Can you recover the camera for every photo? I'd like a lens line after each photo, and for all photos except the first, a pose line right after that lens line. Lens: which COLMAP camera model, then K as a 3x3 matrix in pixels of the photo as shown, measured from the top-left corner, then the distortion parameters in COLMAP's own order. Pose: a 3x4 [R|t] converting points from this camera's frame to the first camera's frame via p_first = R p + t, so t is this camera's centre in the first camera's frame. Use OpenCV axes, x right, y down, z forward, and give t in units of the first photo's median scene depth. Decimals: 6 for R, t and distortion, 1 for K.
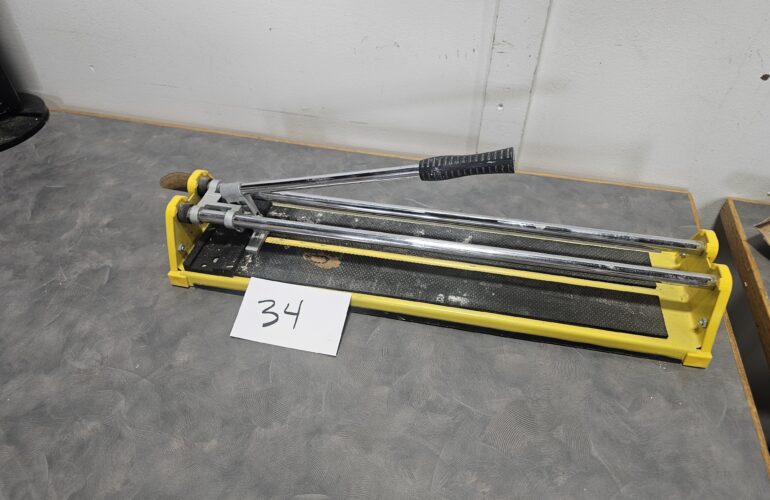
lens RADIAL K [[536.6, 0, 393.3], [0, 536.6, 248.3], [0, 0, 1]] dist [0.029177, -0.005258]
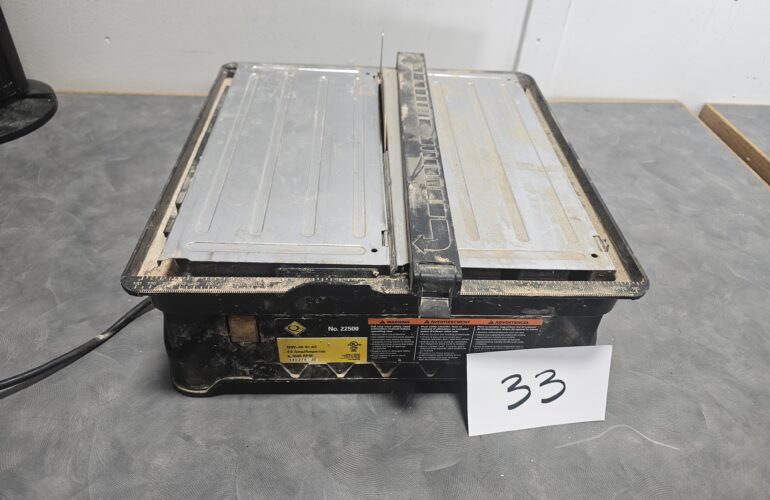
lens RADIAL K [[536.6, 0, 393.3], [0, 536.6, 248.3], [0, 0, 1]] dist [0.029177, -0.005258]
pose [[0.949704, -0.161254, 0.268438, -0.448696], [0.168132, 0.985761, -0.002672, 0.115808], [-0.264185, 0.047671, 0.963293, -0.004856]]
